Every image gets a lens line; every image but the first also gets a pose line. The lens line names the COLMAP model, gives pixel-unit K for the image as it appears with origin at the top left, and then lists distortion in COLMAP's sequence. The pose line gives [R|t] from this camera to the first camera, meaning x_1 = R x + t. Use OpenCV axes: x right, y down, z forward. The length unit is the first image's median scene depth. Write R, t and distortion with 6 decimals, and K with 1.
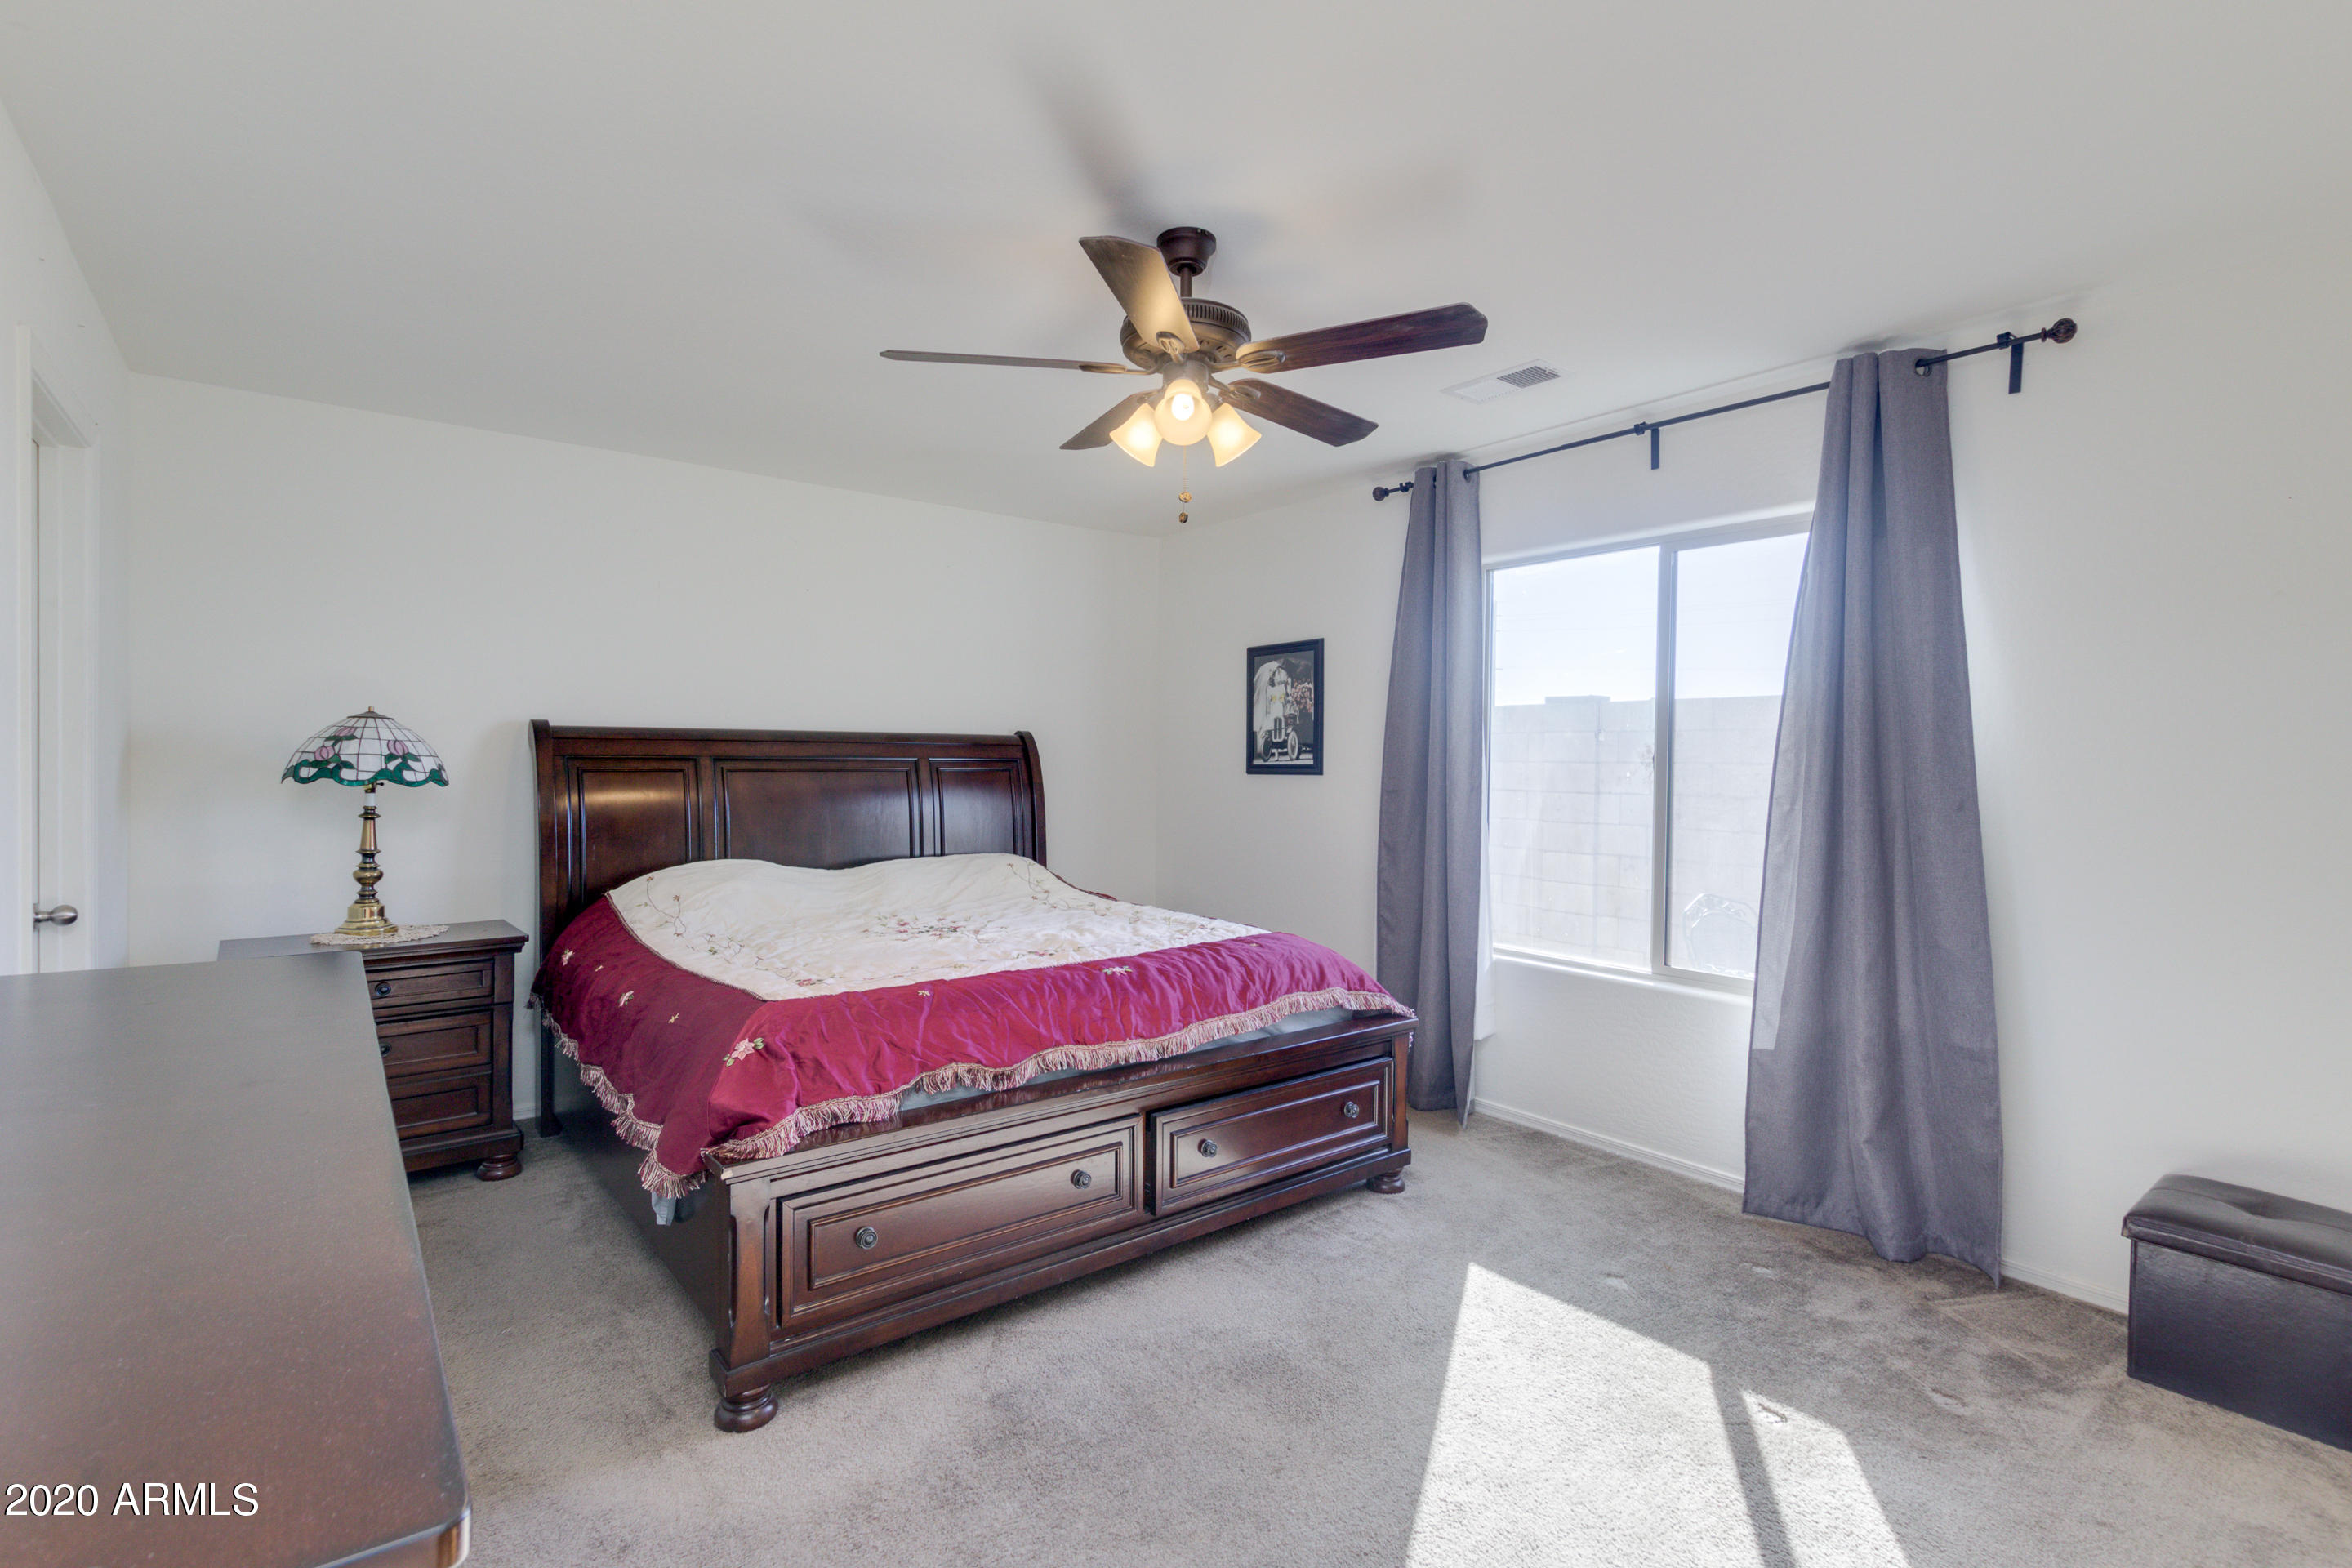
lens RADIAL K [[1095.4, 0, 1177.4], [0, 1095.4, 786.9], [0, 0, 1]] dist [0.009798, -0.004279]
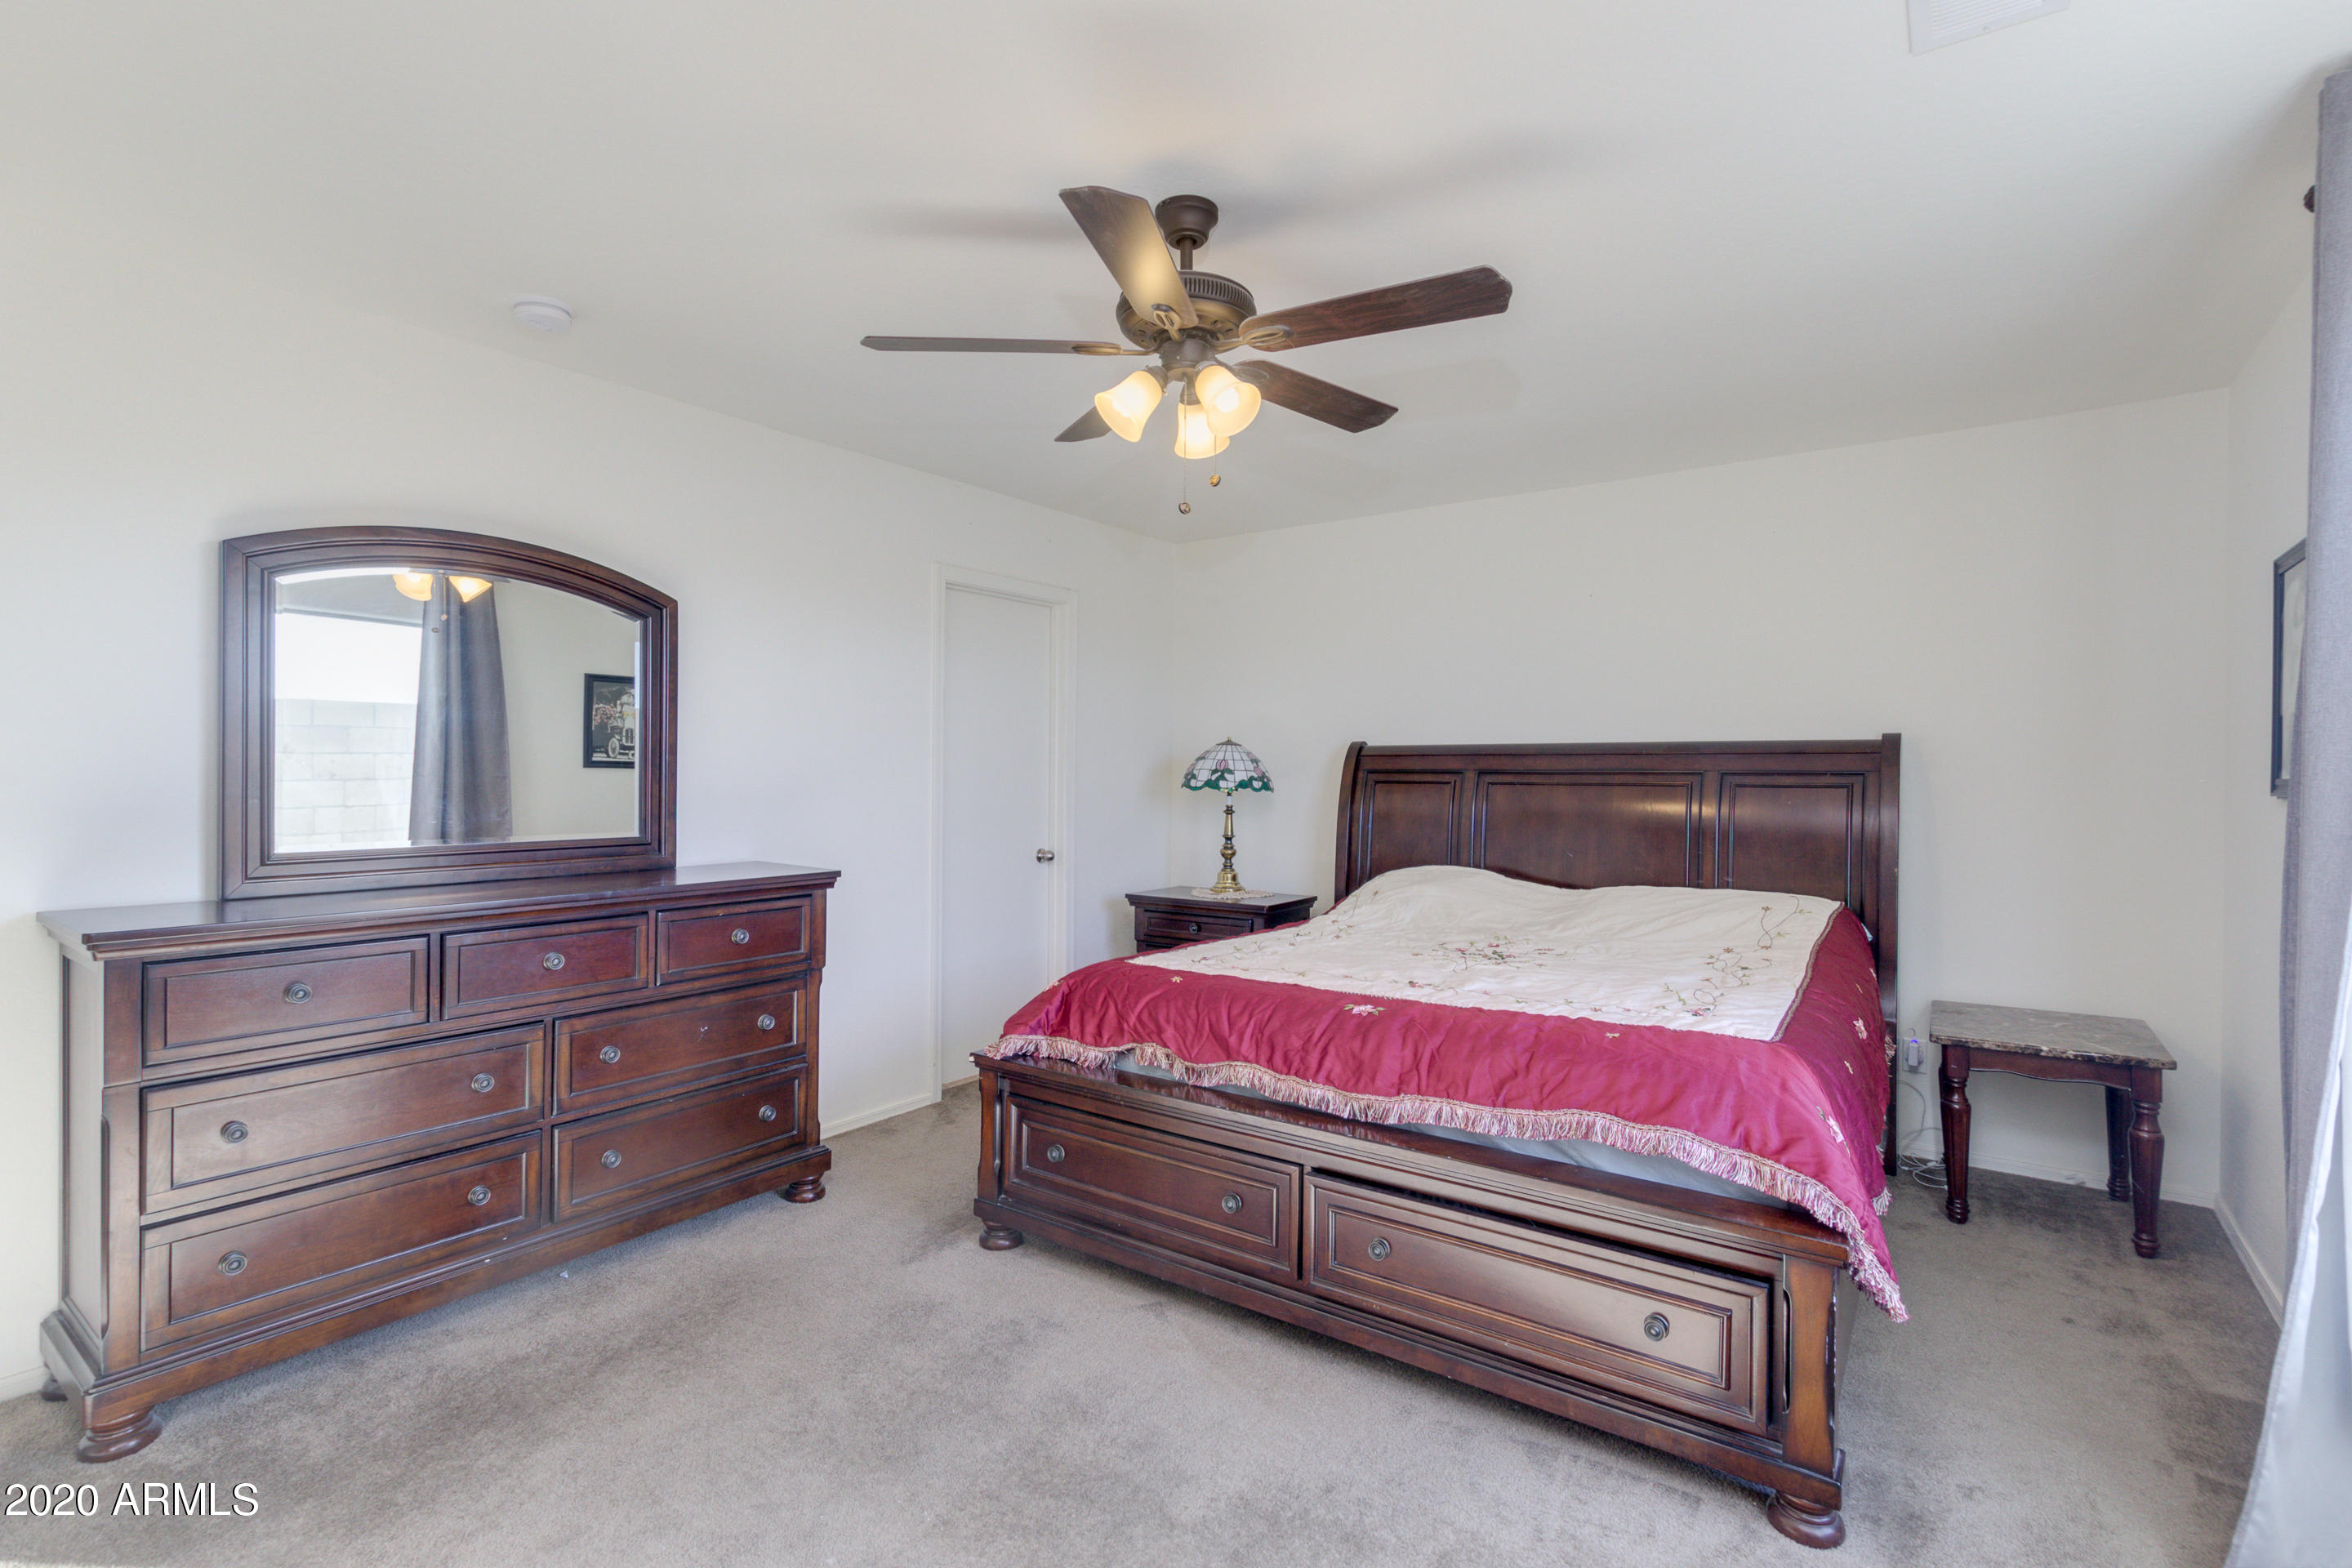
lens RADIAL K [[1095.4, 0, 1177.4], [0, 1095.4, 786.9], [0, 0, 1]] dist [0.009798, -0.004279]
pose [[0.282965, 0.009799, -0.959080, 0.654082], [-0.023435, 0.999720, 0.003300, -0.009971], [0.958844, 0.021542, 0.283116, 0.526983]]
